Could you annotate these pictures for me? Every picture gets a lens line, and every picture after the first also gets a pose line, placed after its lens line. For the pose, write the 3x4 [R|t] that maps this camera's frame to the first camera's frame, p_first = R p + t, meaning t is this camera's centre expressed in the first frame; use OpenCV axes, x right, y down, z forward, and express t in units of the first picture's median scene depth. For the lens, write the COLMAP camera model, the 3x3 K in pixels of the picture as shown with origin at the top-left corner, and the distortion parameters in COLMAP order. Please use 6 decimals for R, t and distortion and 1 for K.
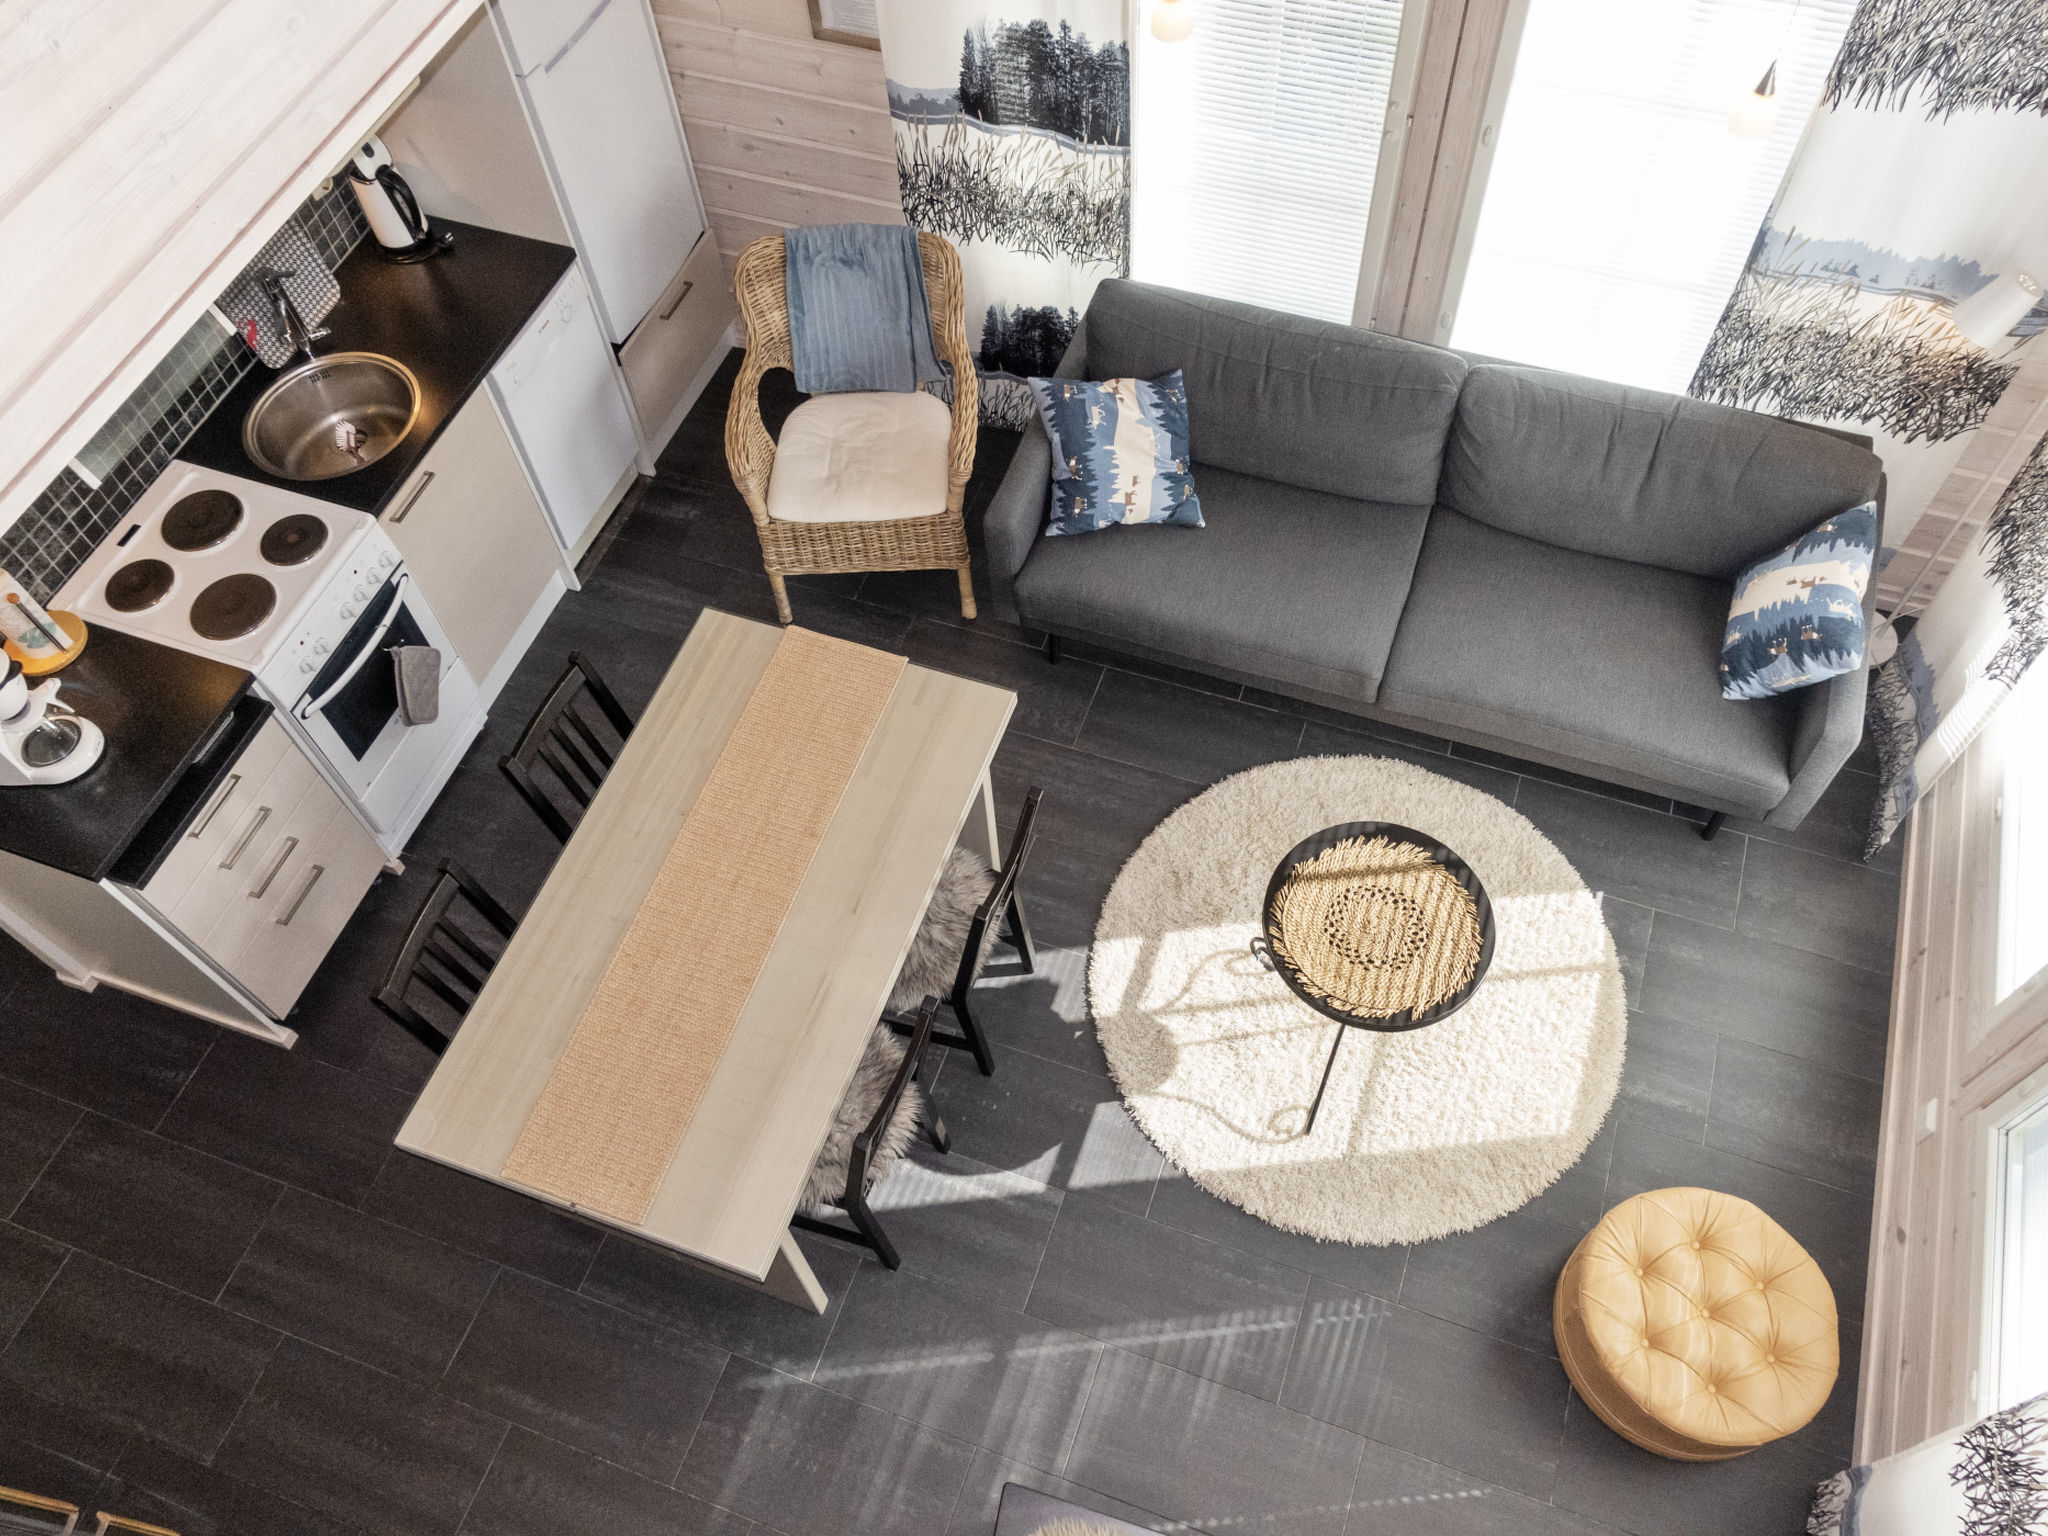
lens RADIAL K [[1589.8, 0, 1025.9], [0, 1589.8, 729.7], [0, 0, 1]] dist [0.024706, -0.003055]
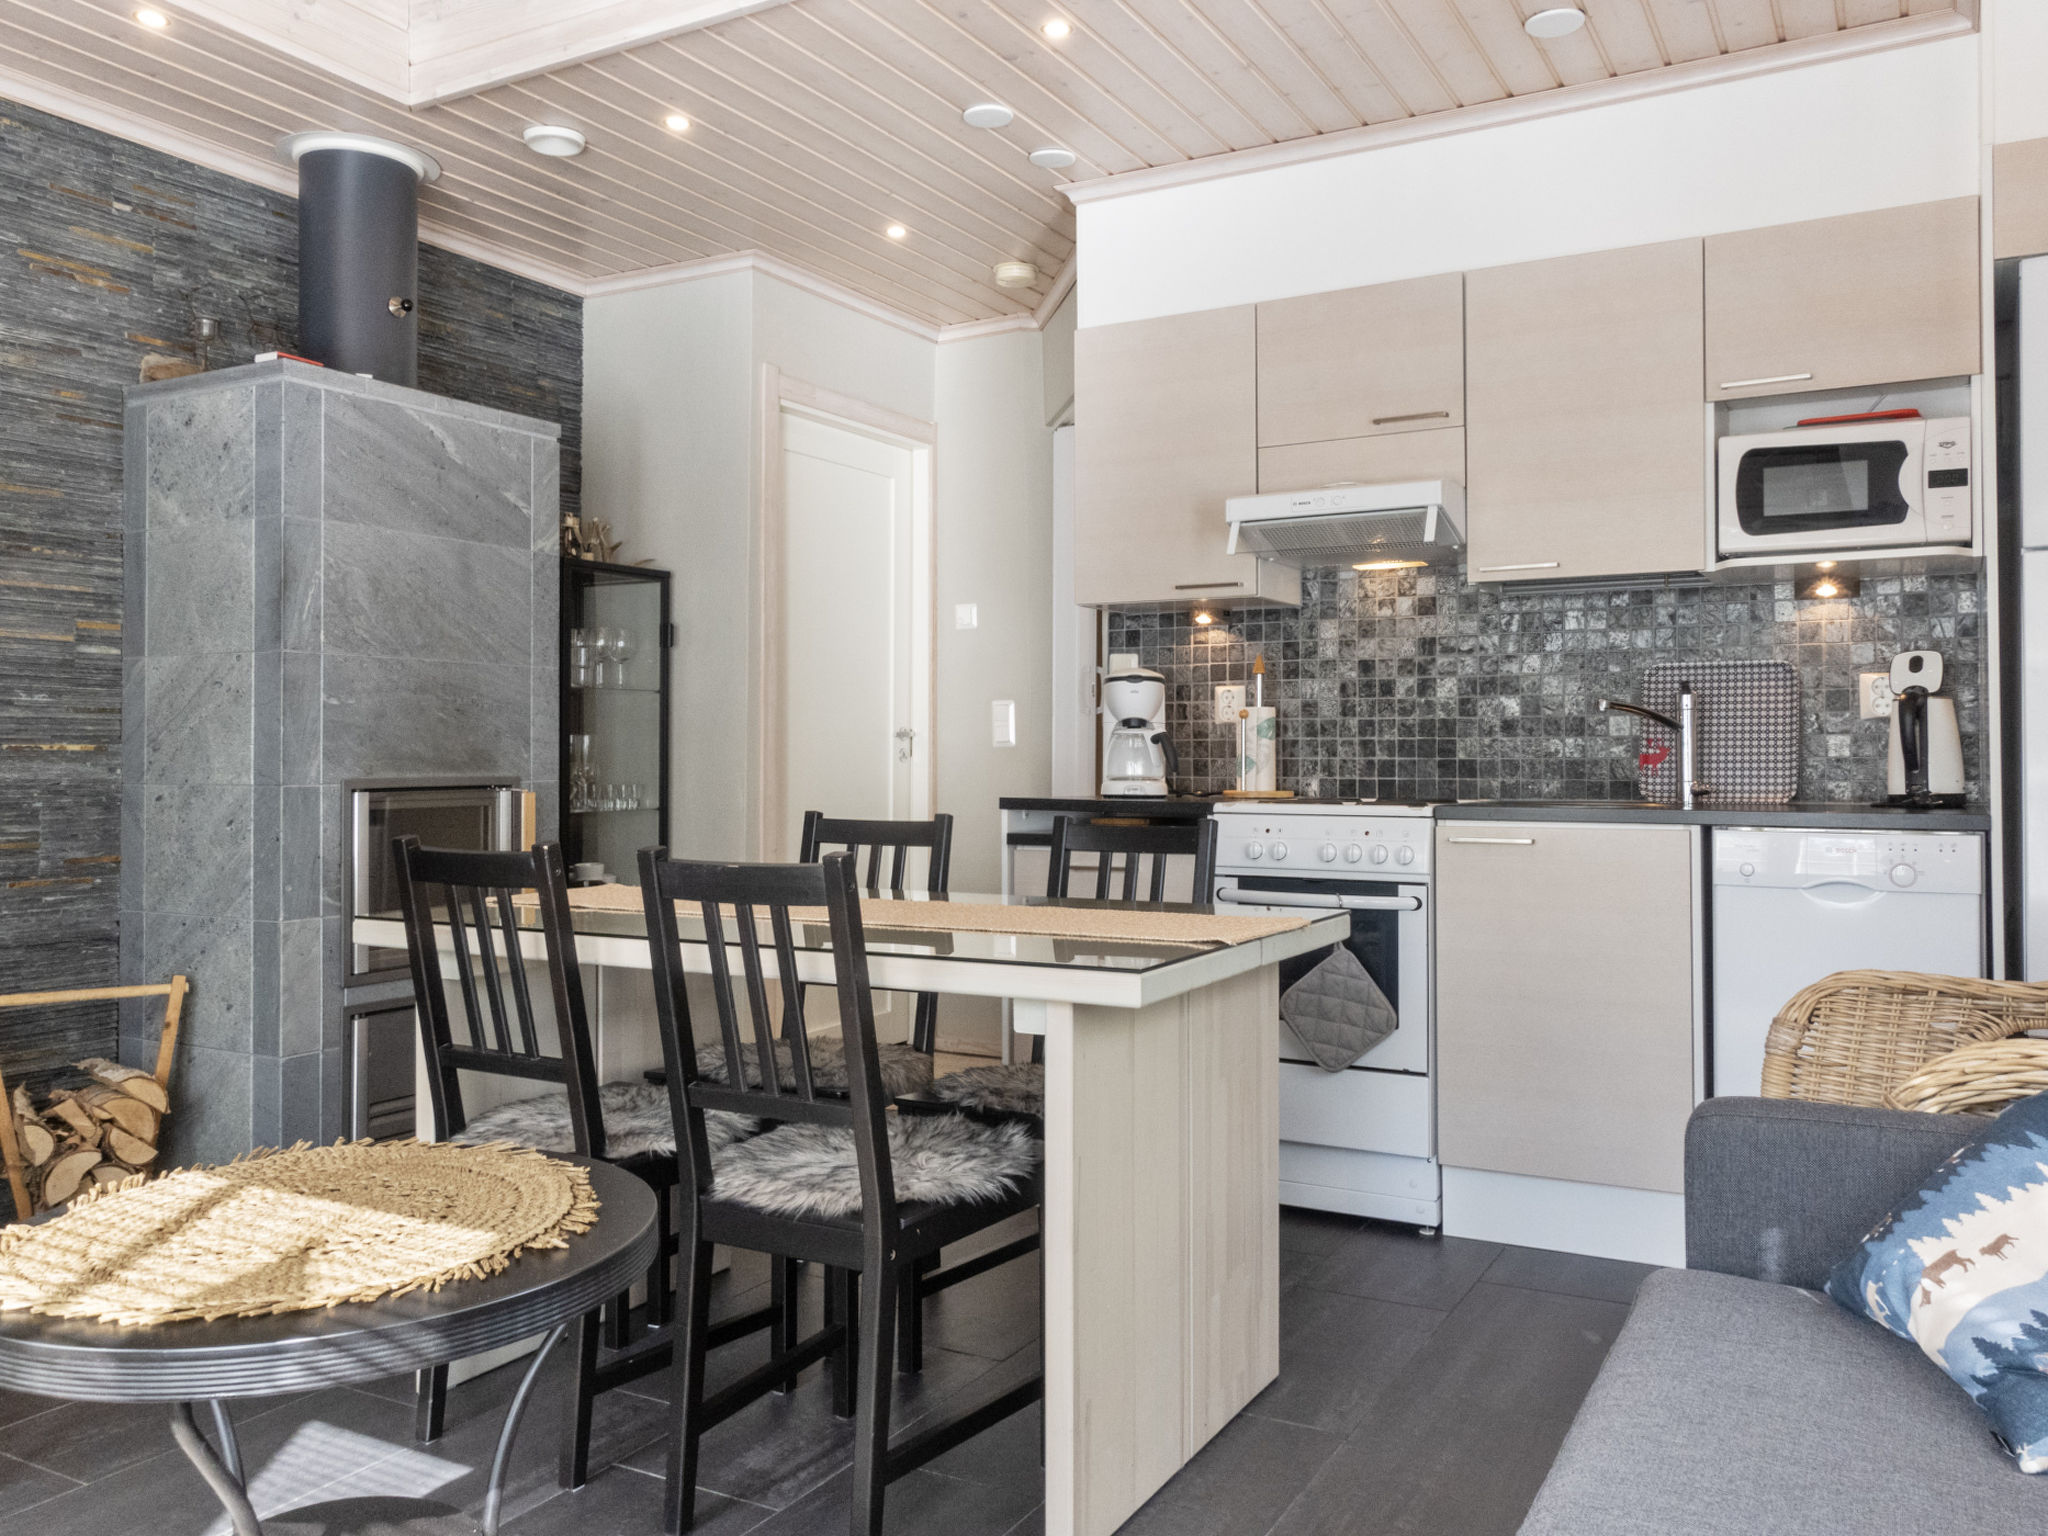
lens RADIAL K [[1589.8, 0, 1025.9], [0, 1589.8, 729.7], [0, 0, 1]] dist [0.024706, -0.003055]
pose [[-0.164771, 0.028628, -0.985916, 0.492649], [-0.821205, 0.549682, 0.153205, -0.112748], [0.546327, 0.834883, -0.067062, 0.928378]]
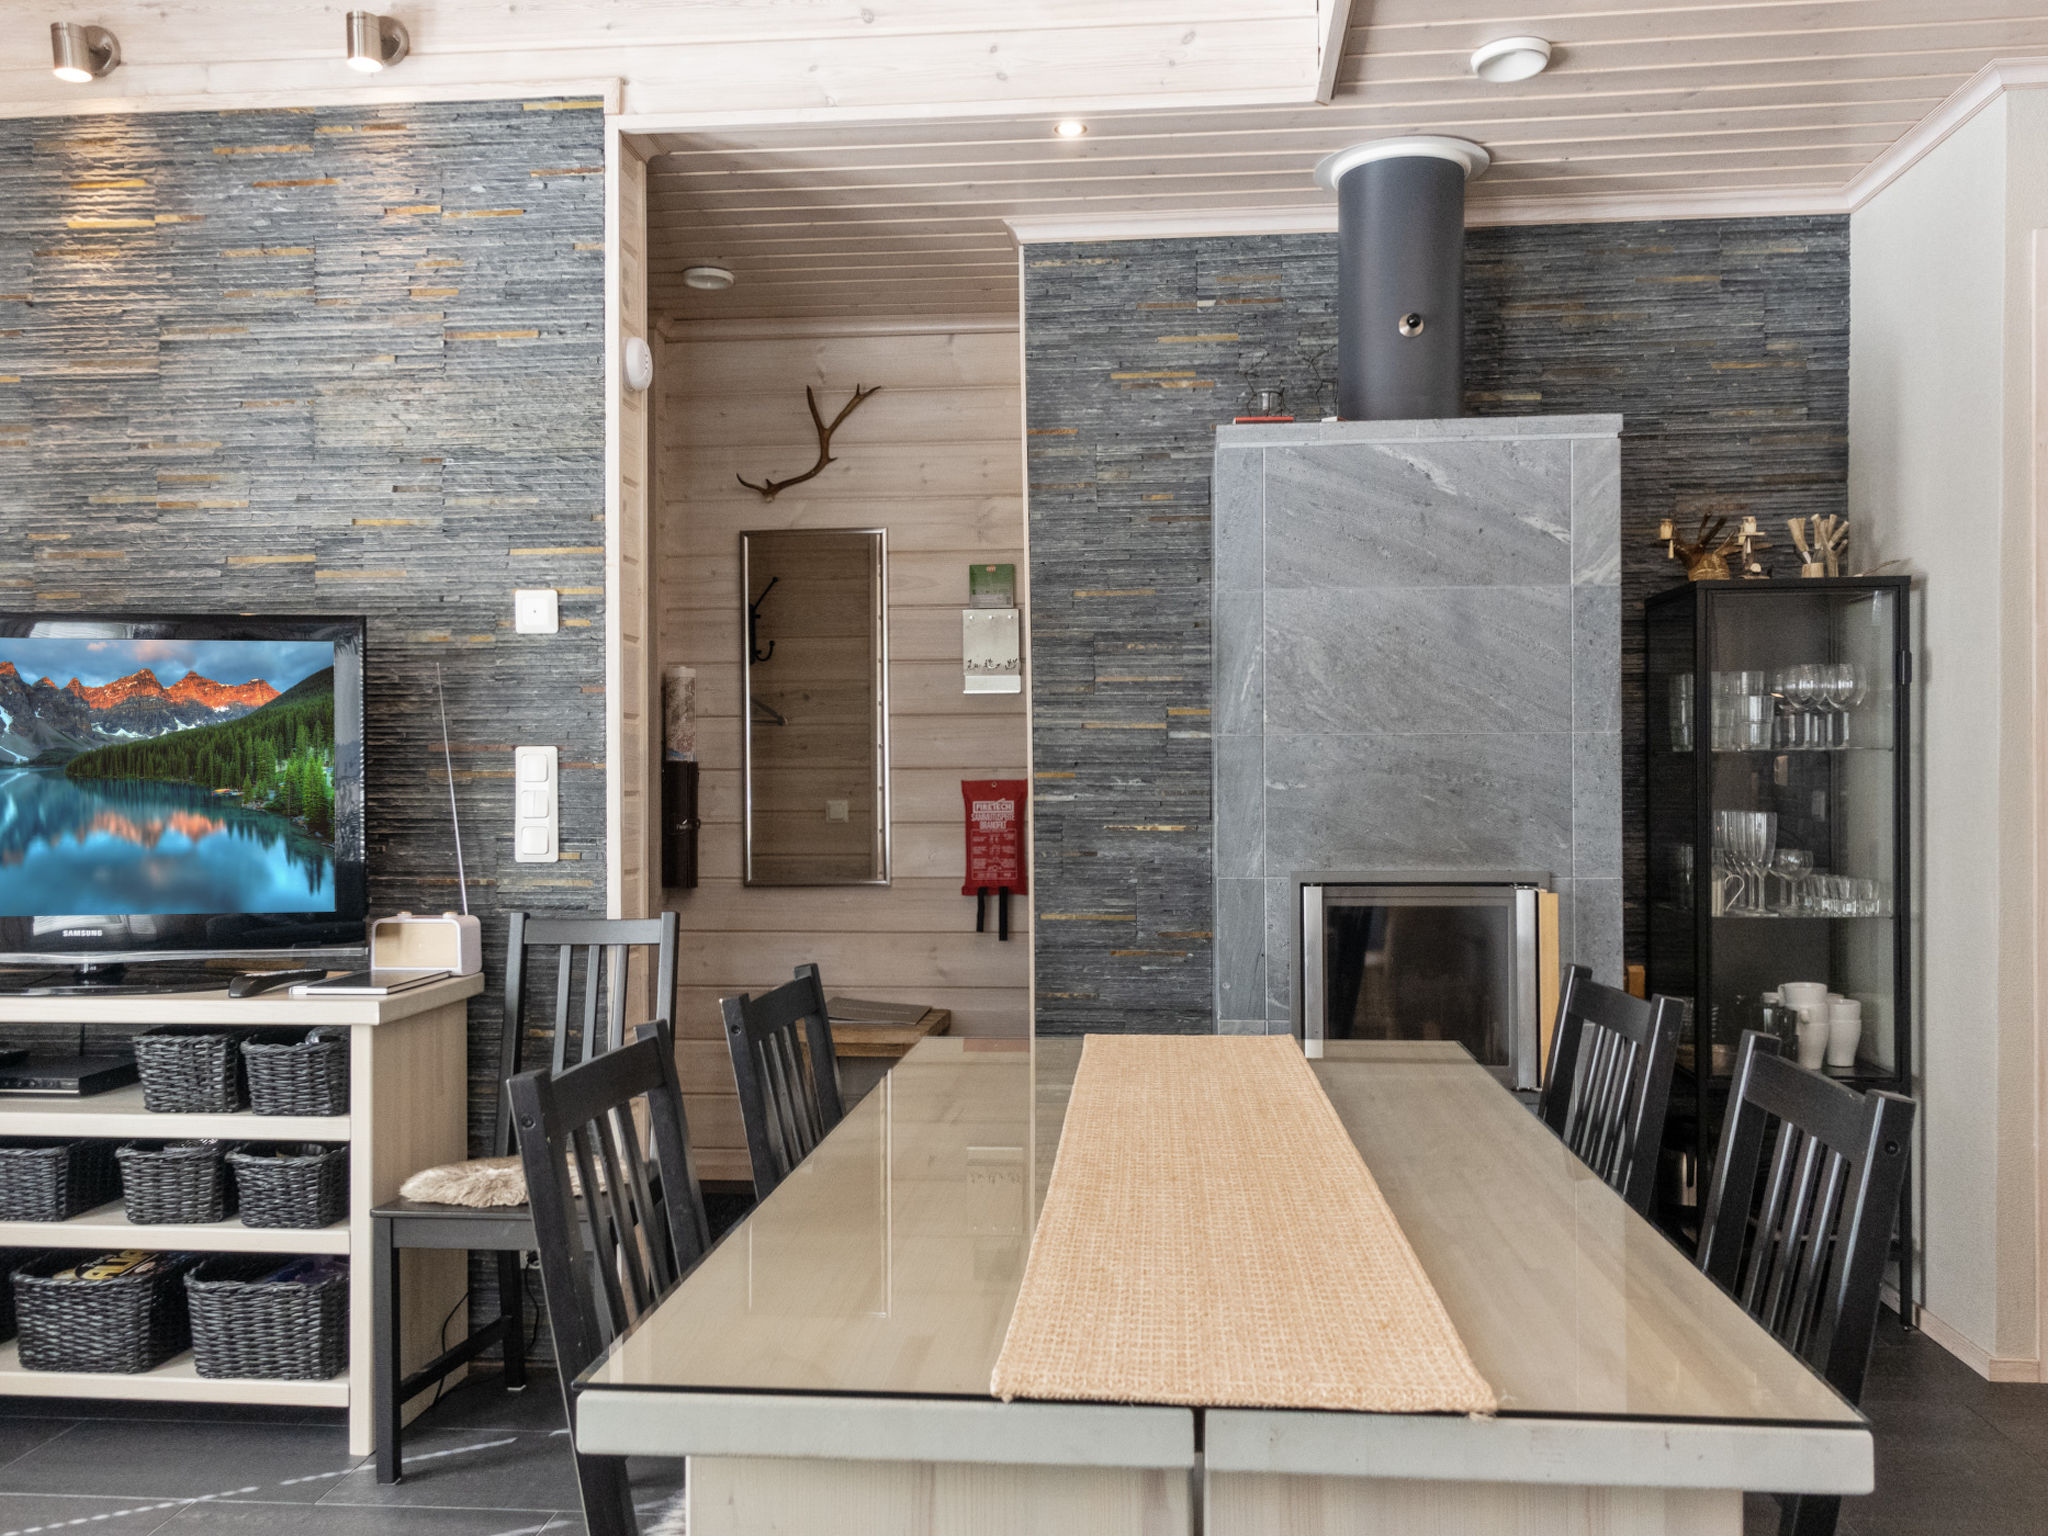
lens RADIAL K [[1581.7, 0, 1029.1], [0, 1581.7, 785.1], [0, 0, 1]] dist [0.014247, -0.008157]
pose [[-0.965489, 0.048389, -0.255909, -0.016830], [-0.189149, 0.545176, 0.816704, -0.313546], [0.179035, 0.836924, -0.517209, 1.044439]]
